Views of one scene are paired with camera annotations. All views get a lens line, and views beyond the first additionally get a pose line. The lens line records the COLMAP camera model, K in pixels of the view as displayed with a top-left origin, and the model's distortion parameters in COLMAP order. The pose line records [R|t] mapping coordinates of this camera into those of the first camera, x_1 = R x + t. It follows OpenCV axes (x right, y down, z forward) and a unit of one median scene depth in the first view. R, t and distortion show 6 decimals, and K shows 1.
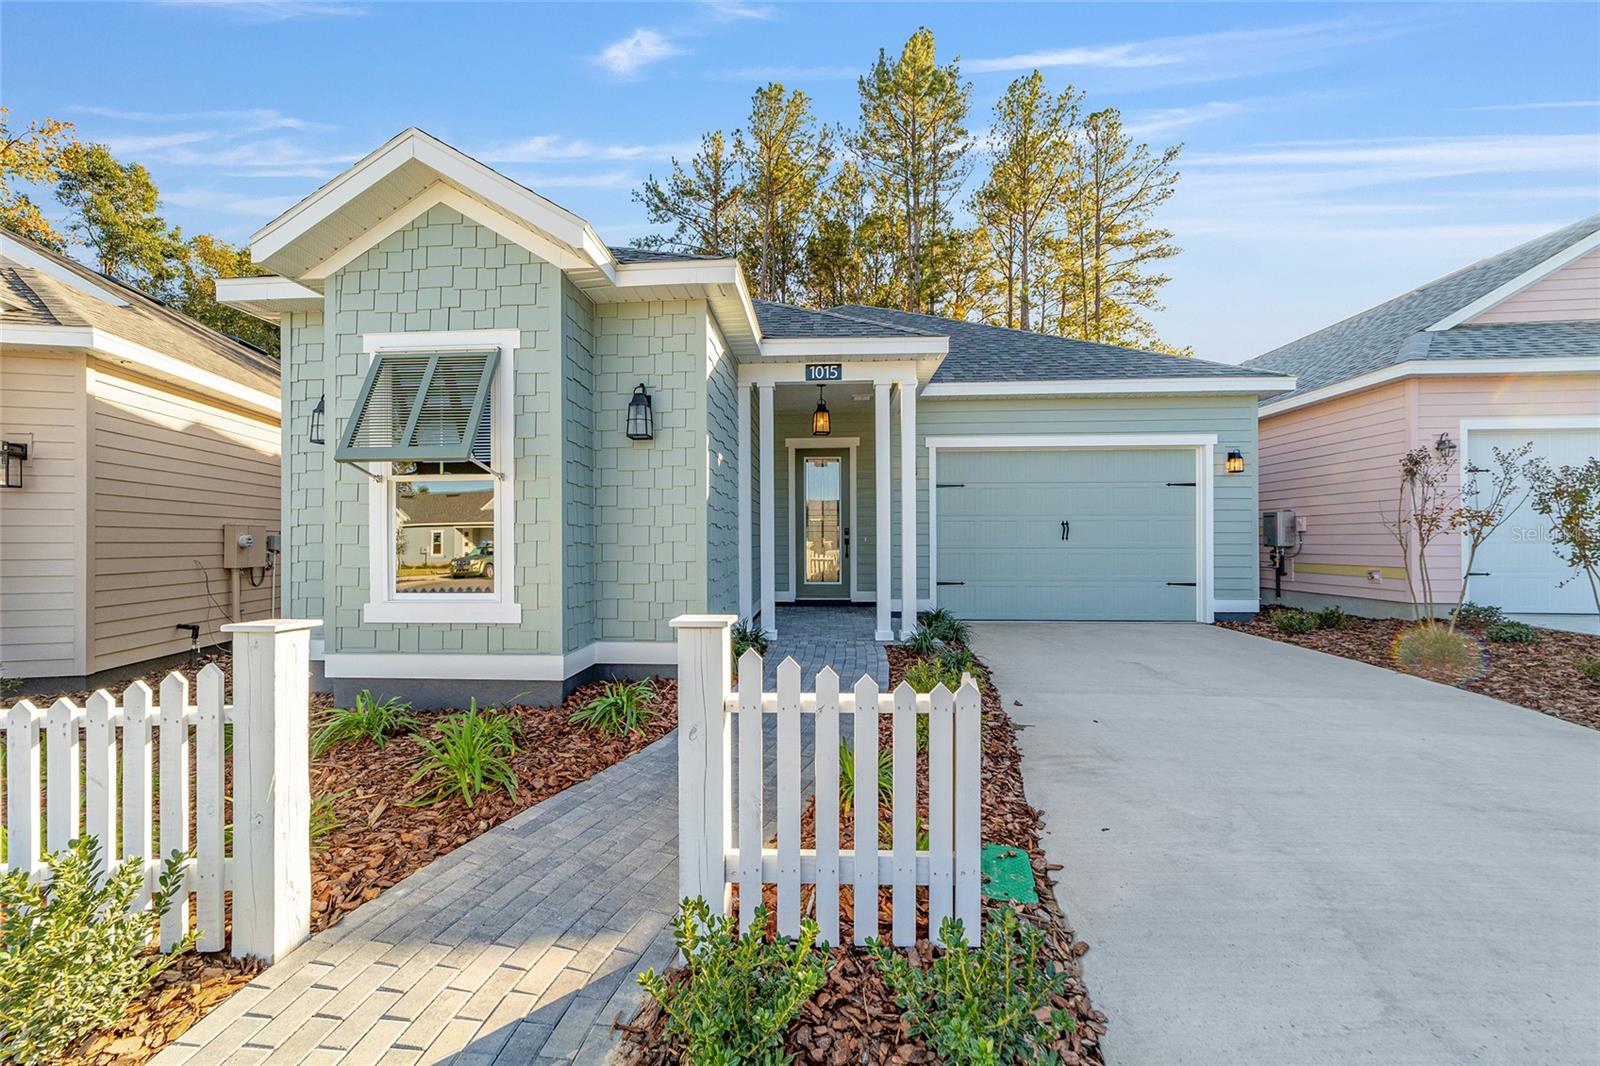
lens RADIAL K [[612.5, 0, 798.9], [0, 612.5, 539.7], [0, 0, 1]] dist [-0.010293, 0.006123]
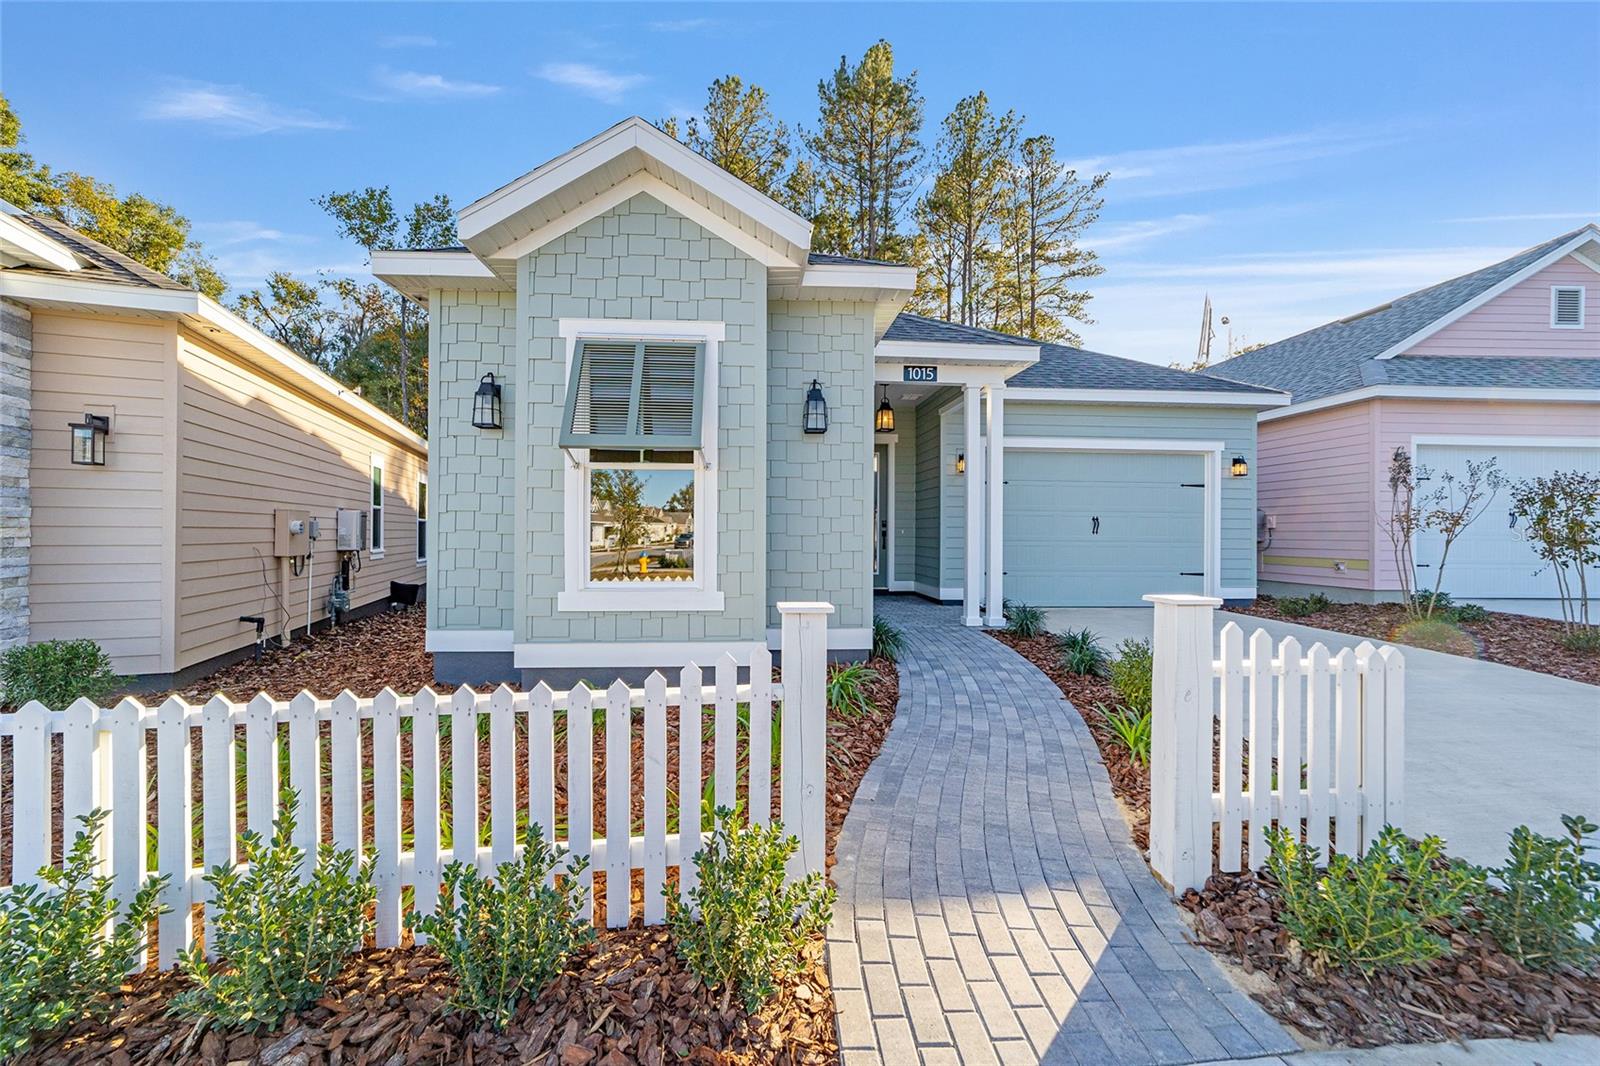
lens RADIAL K [[605.1, 0, 800.0], [0, 605.1, 533.0], [0, 0, 1]] dist [-0.008713, 0.004838]
pose [[0.991520, 0.009175, 0.129626, -0.242791], [-0.009418, 0.999955, 0.001259, 0.002463], [-0.129609, -0.002469, 0.991562, -0.009439]]
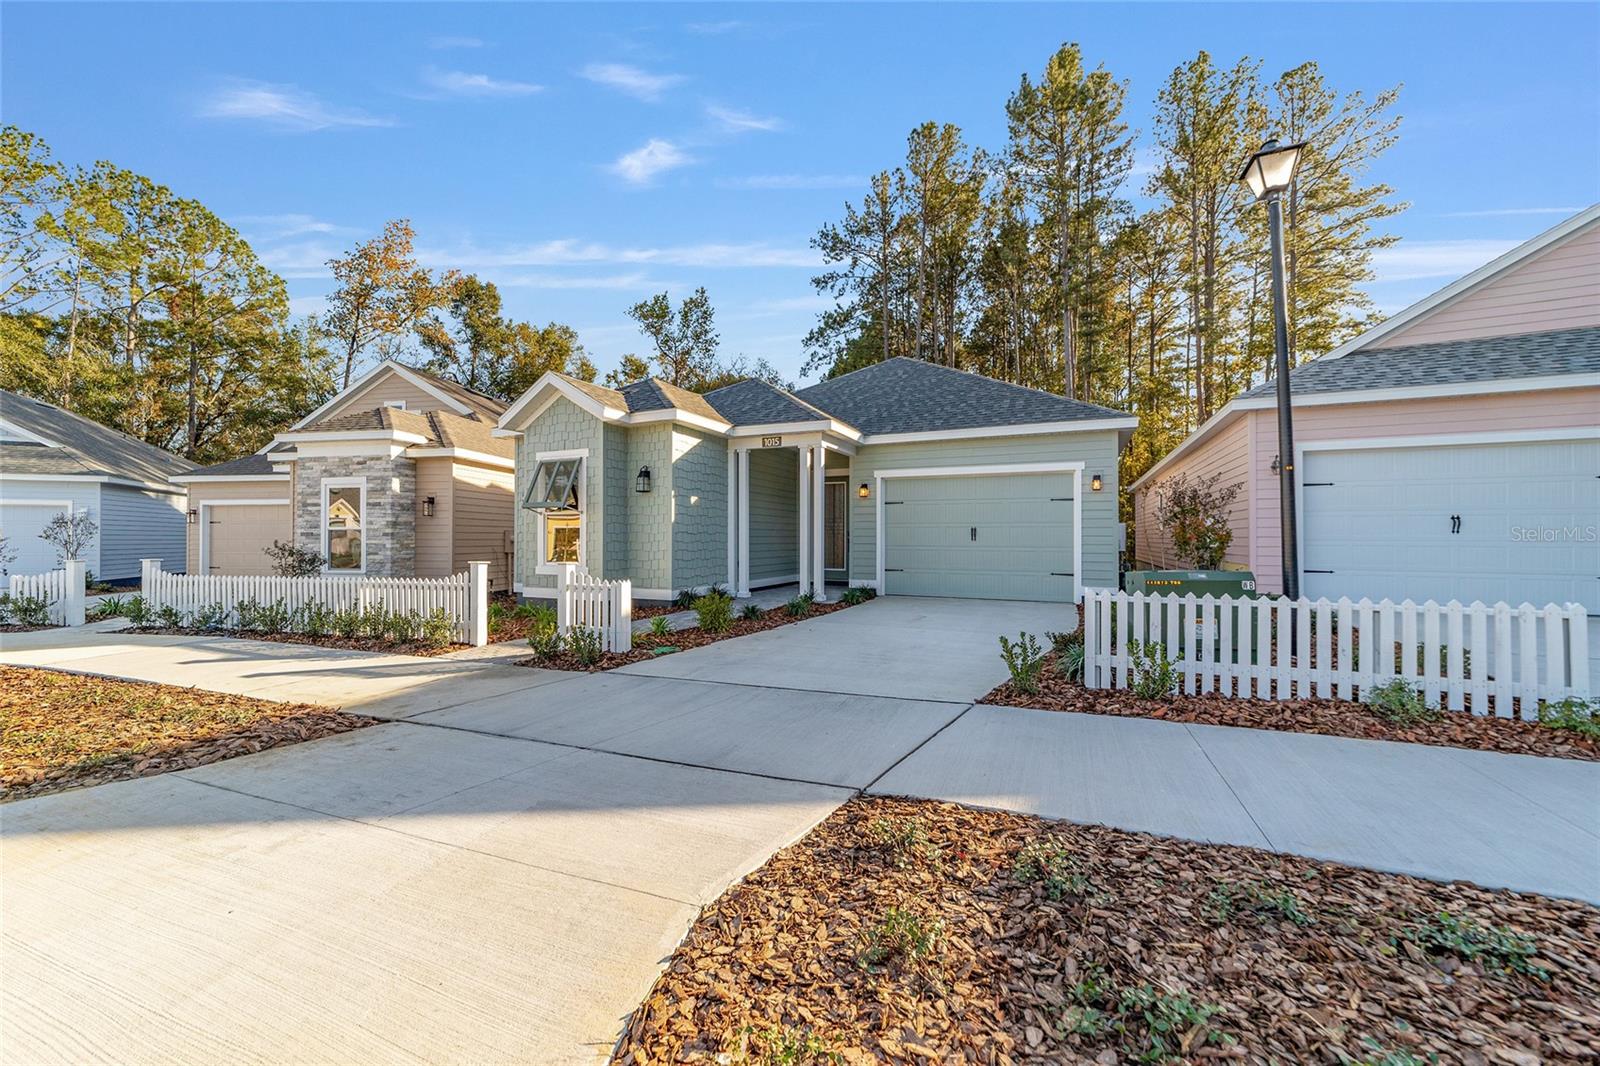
lens RADIAL K [[611.9, 0, 800.0], [0, 611.9, 533.0], [0, 0, 1]] dist [-0.009730, 0.000191]
pose [[0.935898, 0.001922, -0.352265, 0.580919], [-0.004297, 0.999973, -0.005961, -0.007841], [0.352244, 0.007092, 0.935881, -0.460742]]
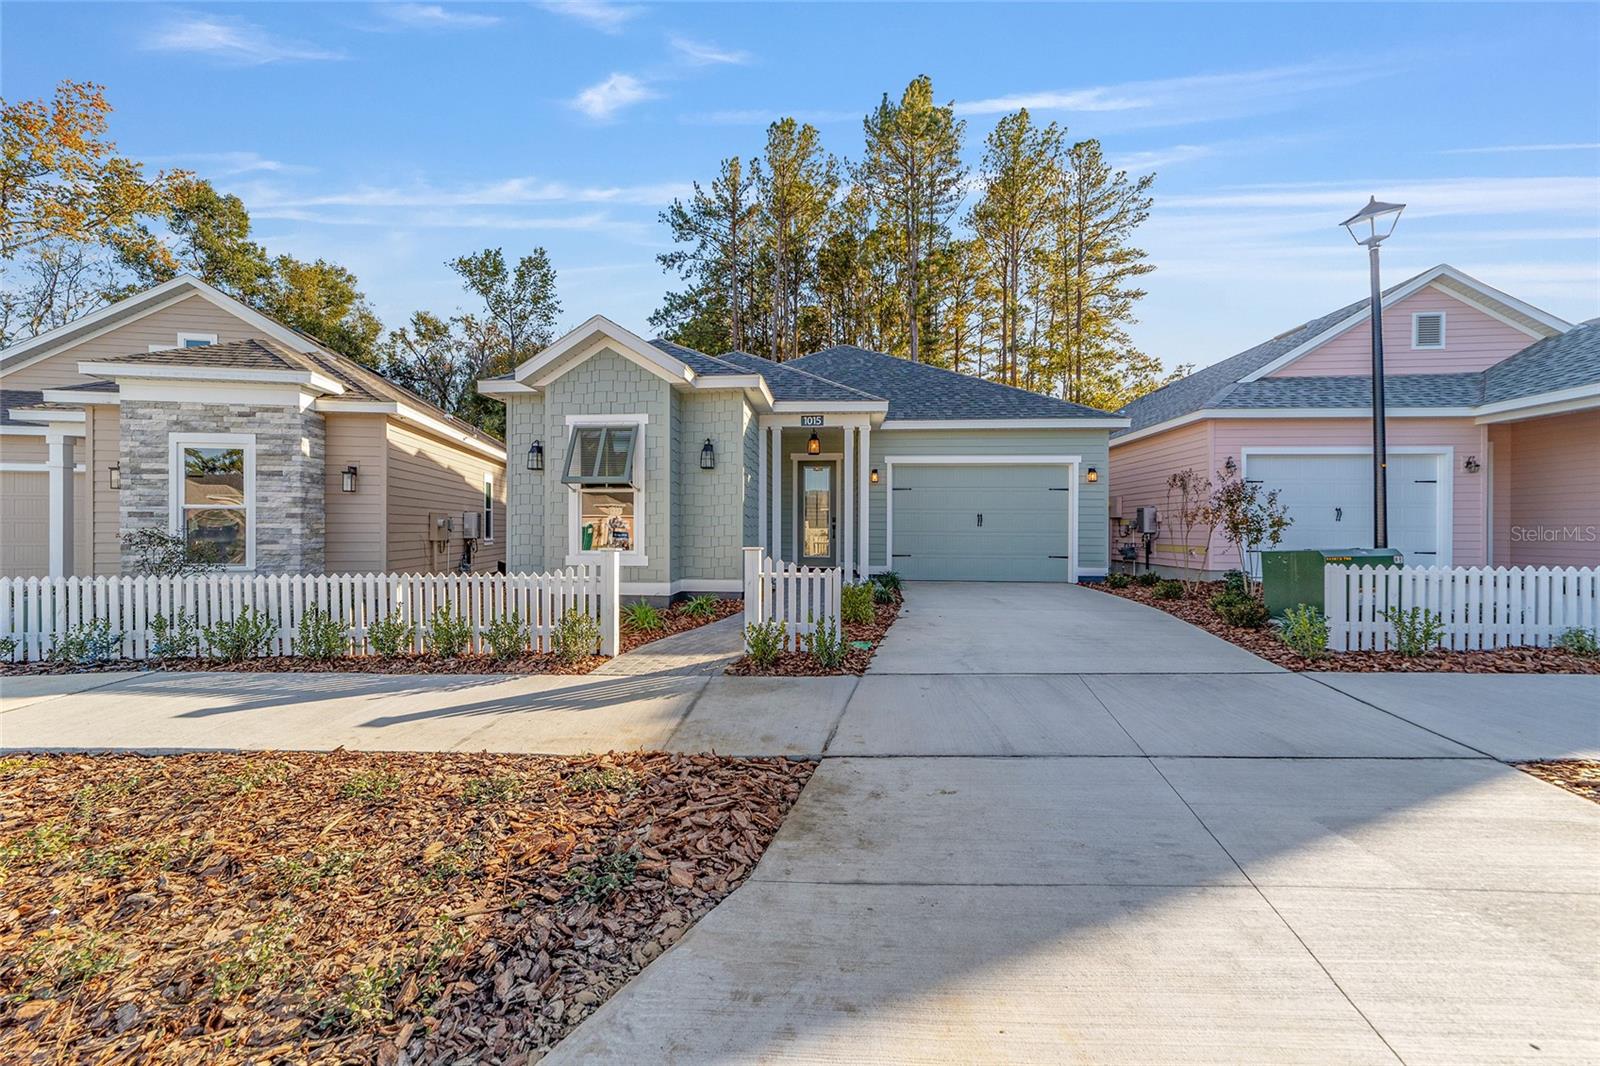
lens RADIAL K [[605.1, 0, 804.2], [0, 605.1, 530.1], [0, 0, 1]] dist [-0.011015, 0.005071]
pose [[0.999901, 0.006941, -0.012256, 0.032844], [-0.006892, 0.999968, 0.004021, 0.006246], [0.012284, -0.003936, 0.999917, -0.478829]]
